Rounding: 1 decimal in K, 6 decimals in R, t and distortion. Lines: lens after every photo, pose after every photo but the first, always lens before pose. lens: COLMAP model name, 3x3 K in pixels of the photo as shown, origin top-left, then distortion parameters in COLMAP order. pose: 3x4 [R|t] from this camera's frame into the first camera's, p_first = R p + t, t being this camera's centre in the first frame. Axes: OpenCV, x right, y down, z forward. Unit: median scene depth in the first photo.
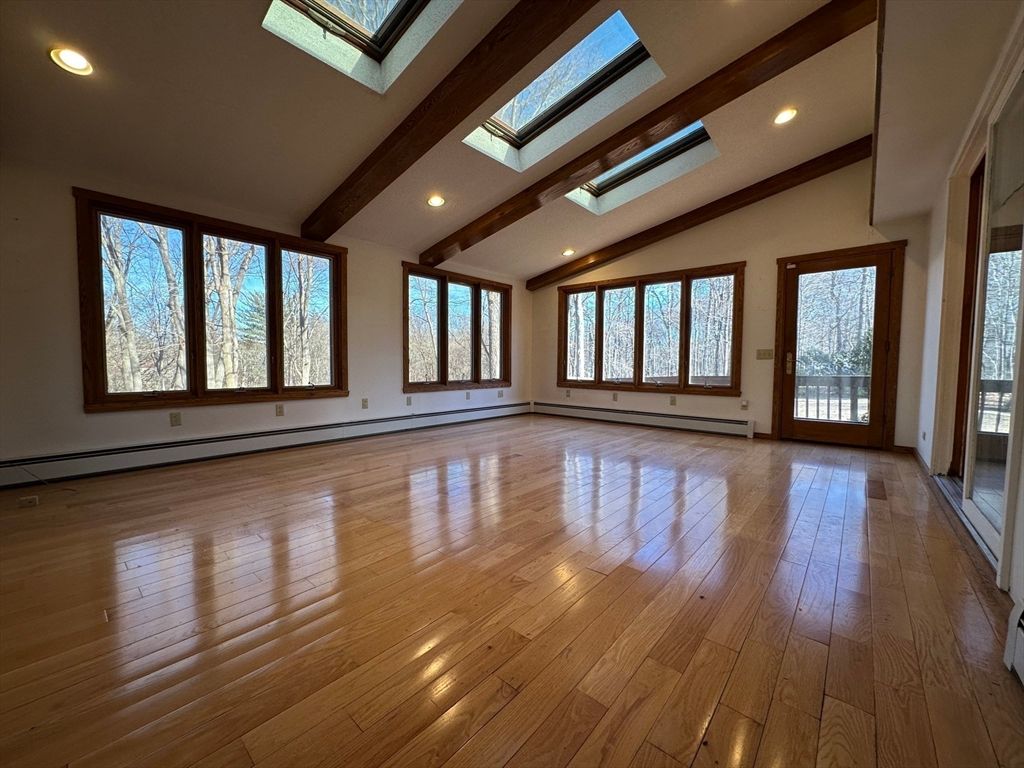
lens RADIAL K [[407.1, 0, 512.0], [0, 407.1, 384.0], [0, 0, 1]] dist [-0.002452, 0.000311]
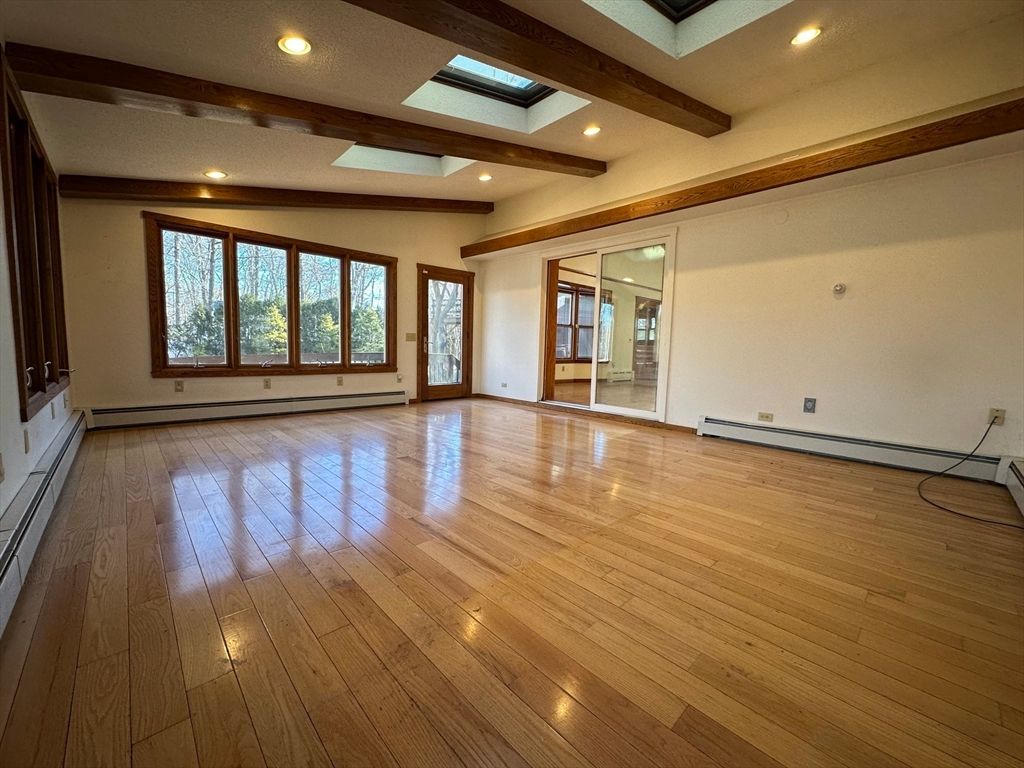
lens RADIAL K [[407.1, 0, 512.0], [0, 407.1, 384.0], [0, 0, 1]] dist [-0.002452, 0.000311]
pose [[0.102112, -0.094727, 0.990252, -0.603489], [0.026631, 0.995359, 0.092470, -0.035641], [-0.994416, 0.016929, 0.104160, 0.544856]]
